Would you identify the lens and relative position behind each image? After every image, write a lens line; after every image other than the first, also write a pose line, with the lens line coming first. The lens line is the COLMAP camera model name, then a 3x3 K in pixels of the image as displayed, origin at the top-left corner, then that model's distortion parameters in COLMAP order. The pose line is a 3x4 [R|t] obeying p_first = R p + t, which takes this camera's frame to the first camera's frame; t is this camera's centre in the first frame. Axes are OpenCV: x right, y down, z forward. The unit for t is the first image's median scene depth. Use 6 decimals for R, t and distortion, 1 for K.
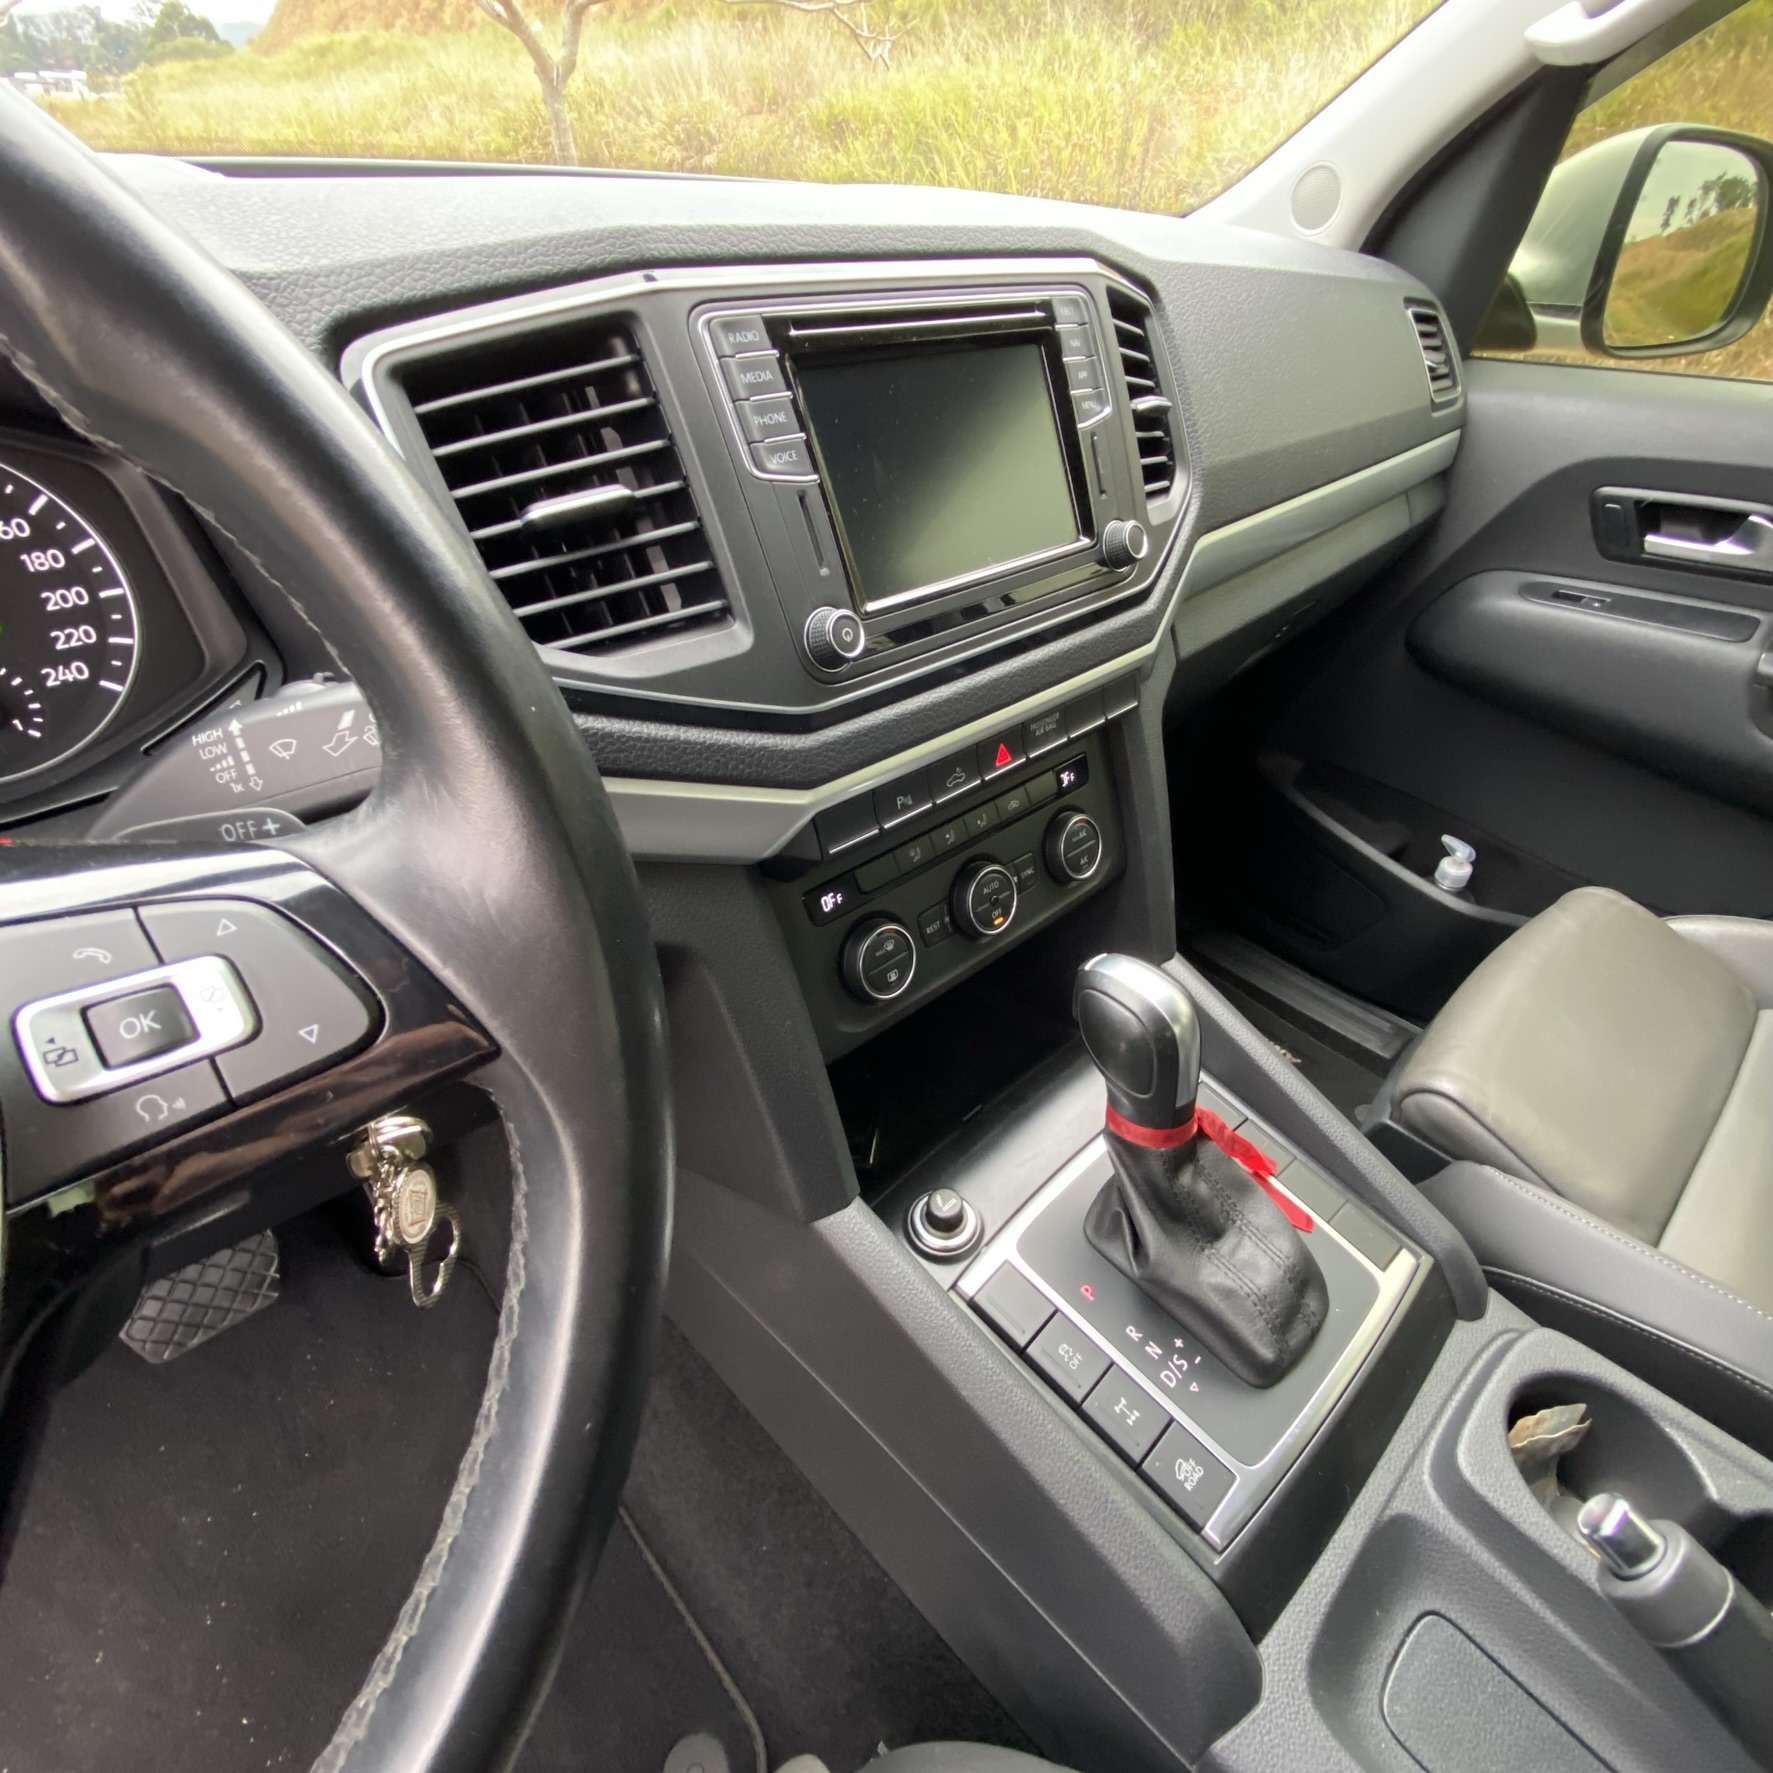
lens RADIAL K [[955.7, 0, 872.4], [0, 955.7, 878.3], [0, 0, 1]] dist [0.004324, -0.010547]
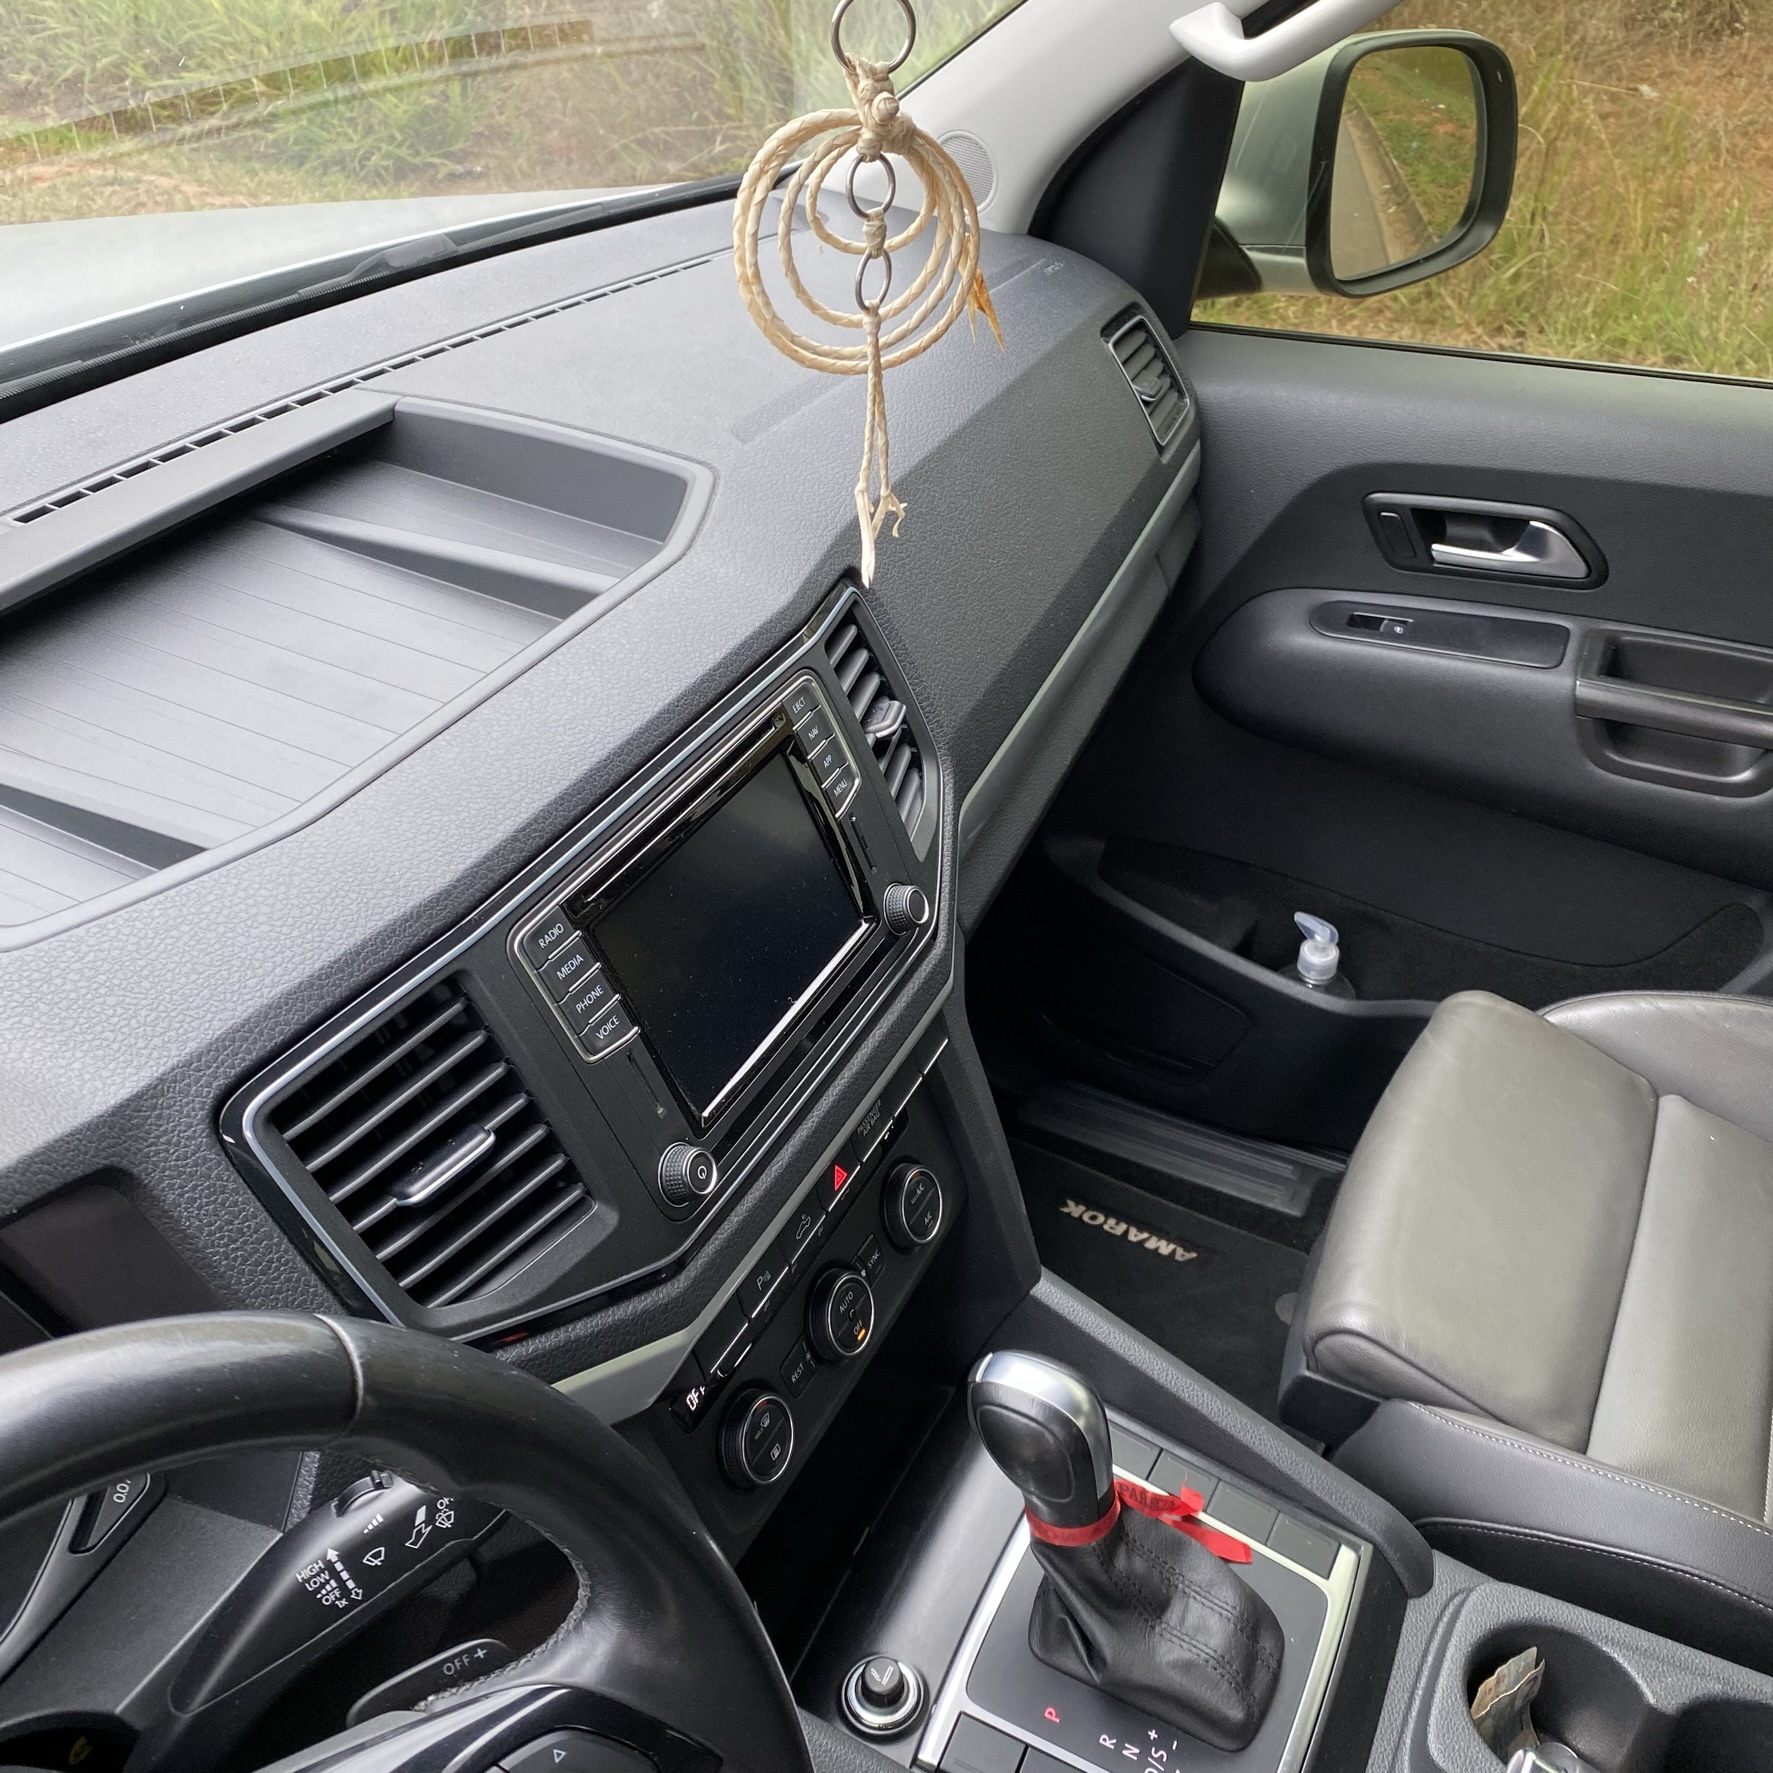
lens RADIAL K [[1809.6, 0, 892.3], [0, 1809.6, 891.1], [0, 0, 1]] dist [0.006883, 0.000000]
pose [[0.932303, -0.222203, 0.285371, -0.221821], [0.223985, 0.974224, 0.026820, -0.389852], [-0.283975, 0.038915, 0.958042, -0.609465]]
